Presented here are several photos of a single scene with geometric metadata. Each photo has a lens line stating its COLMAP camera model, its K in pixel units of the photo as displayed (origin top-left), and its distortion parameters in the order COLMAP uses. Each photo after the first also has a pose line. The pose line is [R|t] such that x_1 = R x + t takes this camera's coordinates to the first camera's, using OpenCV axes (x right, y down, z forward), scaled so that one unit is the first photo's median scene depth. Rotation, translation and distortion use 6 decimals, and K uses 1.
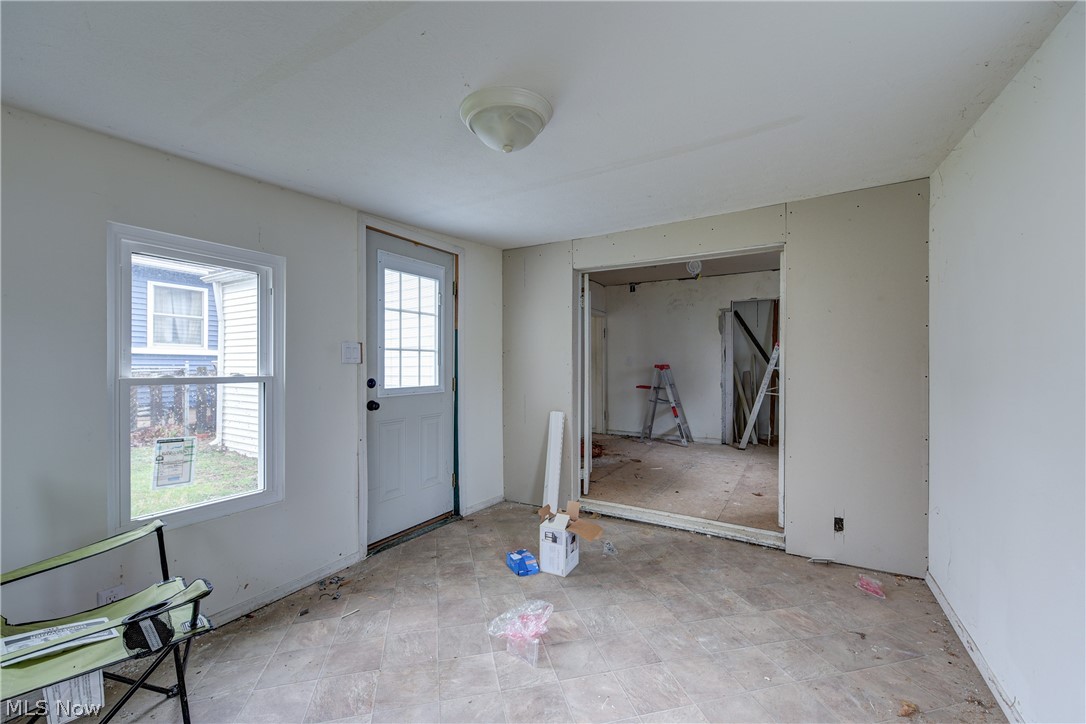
lens RADIAL K [[428.5, 0, 542.3], [0, 428.5, 366.4], [0, 0, 1]] dist [-0.001667, 0.000331]
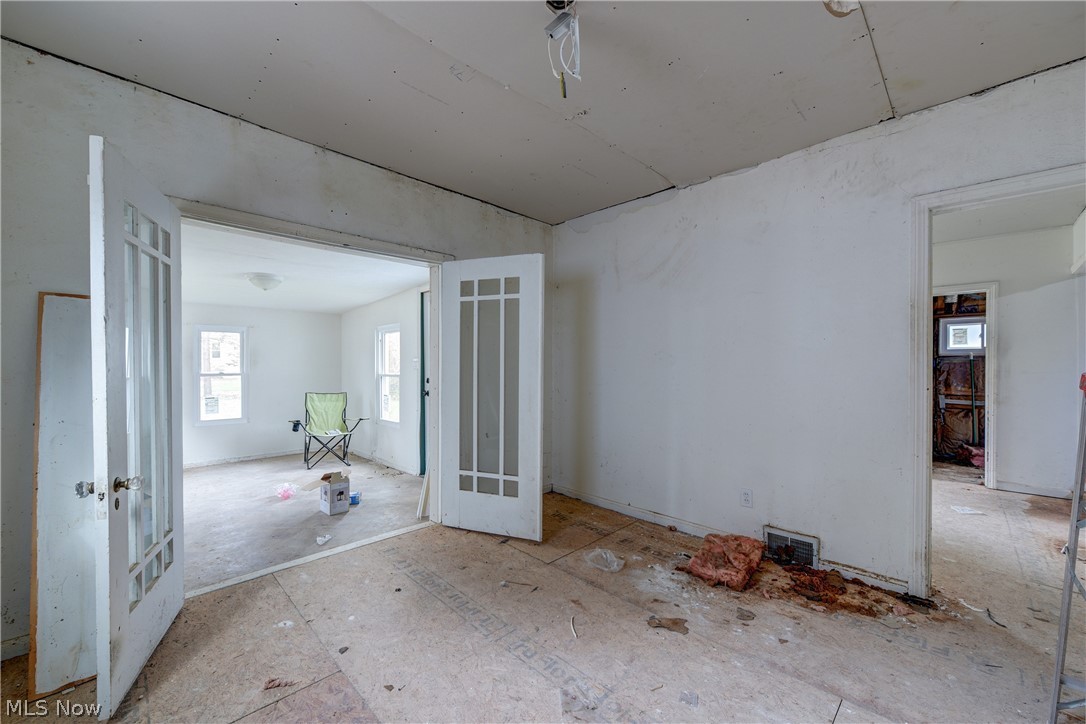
lens RADIAL K [[428.5, 0, 542.3], [0, 428.5, 366.4], [0, 0, 1]] dist [-0.001667, 0.000331]
pose [[-0.247105, -0.002611, -0.968985, 0.496993], [-0.001446, 0.999996, -0.002326, -0.005498], [0.968988, 0.000827, -0.247107, 0.797531]]
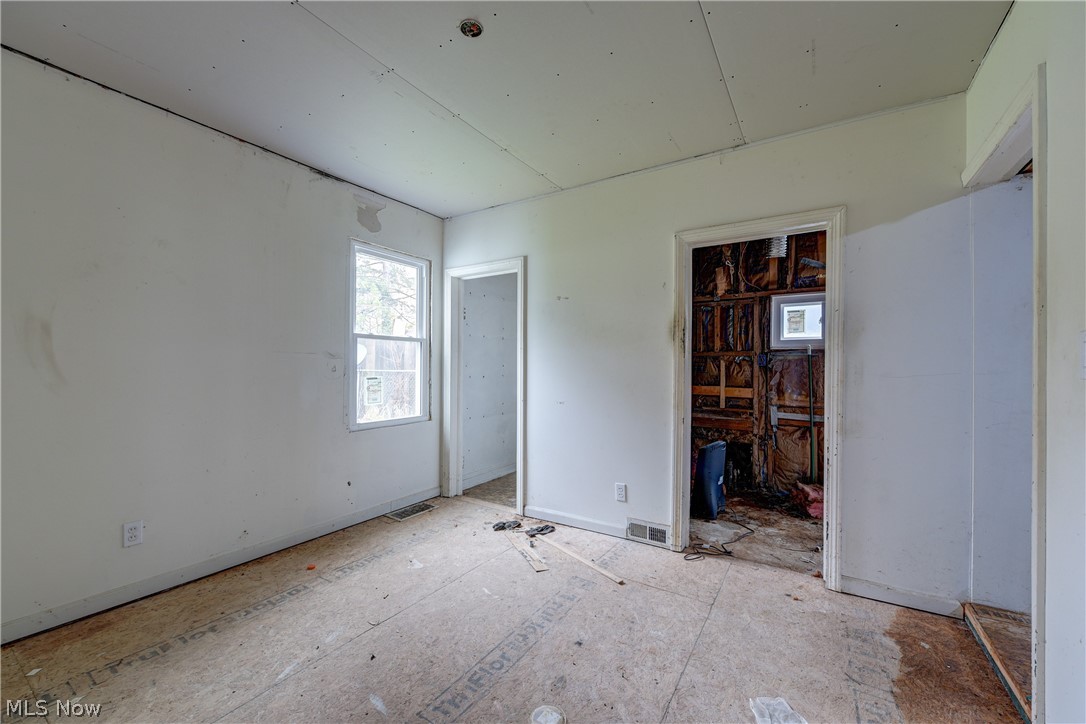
lens RADIAL K [[428.5, 0, 542.3], [0, 428.5, 366.4], [0, 0, 1]] dist [-0.001667, 0.000331]
pose [[-0.037460, -0.001474, -0.999297, 0.397709], [-0.005130, 0.999986, -0.001282, -0.005172], [0.999285, 0.005078, -0.037467, 0.859724]]
